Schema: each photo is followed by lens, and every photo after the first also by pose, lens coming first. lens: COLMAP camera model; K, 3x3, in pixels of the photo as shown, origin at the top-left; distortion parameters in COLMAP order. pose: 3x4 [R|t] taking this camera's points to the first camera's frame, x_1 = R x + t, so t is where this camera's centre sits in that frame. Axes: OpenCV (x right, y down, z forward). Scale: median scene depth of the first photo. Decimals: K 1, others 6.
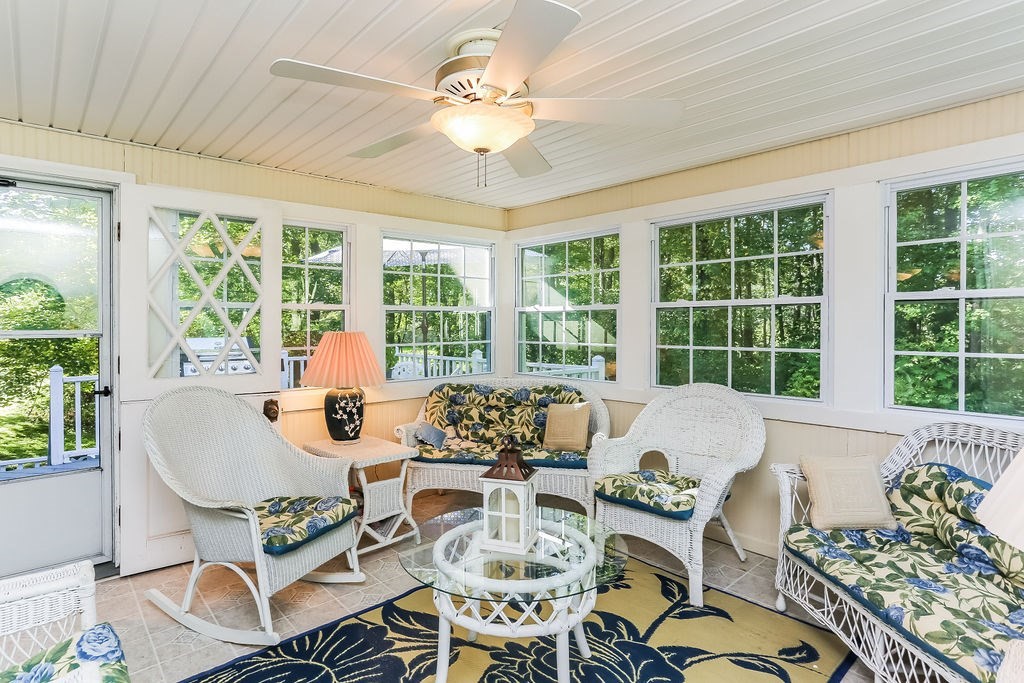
lens RADIAL K [[542.3, 0, 513.4], [0, 542.3, 334.7], [0, 0, 1]] dist [-0.017105, 0.001080]
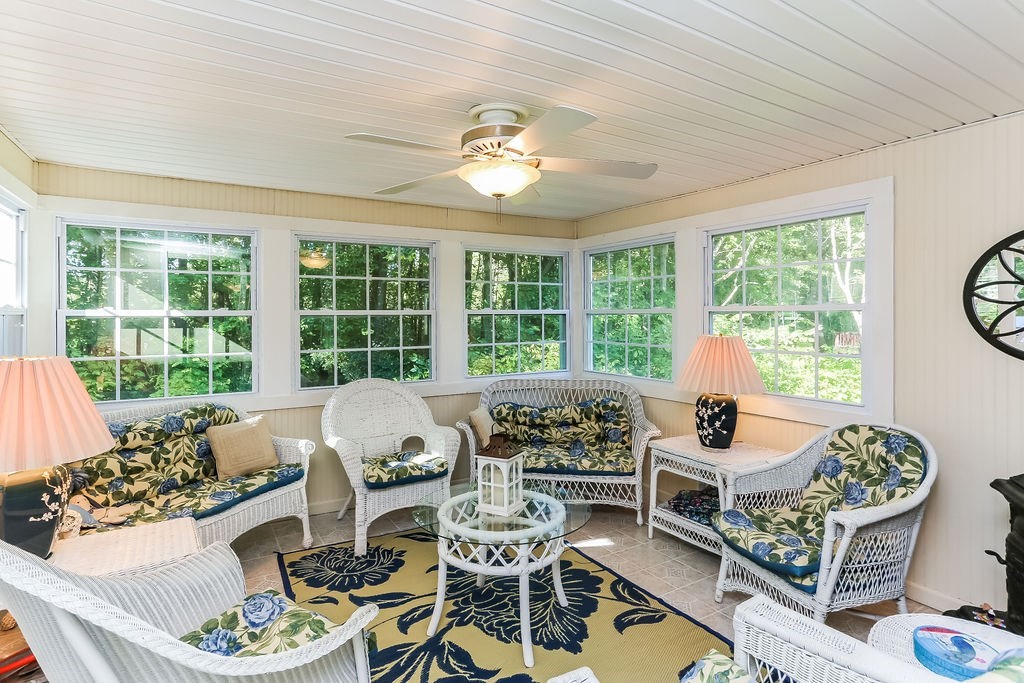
lens RADIAL K [[514.9, 0, 513.2], [0, 514.9, 319.5], [0, 0, 1]] dist [-0.014623, 0.004653]
pose [[0.211566, -0.001938, 0.977362, -0.609722], [0.019137, 0.999815, -0.002160, -0.030285], [-0.977176, 0.019161, 0.211564, 0.363600]]
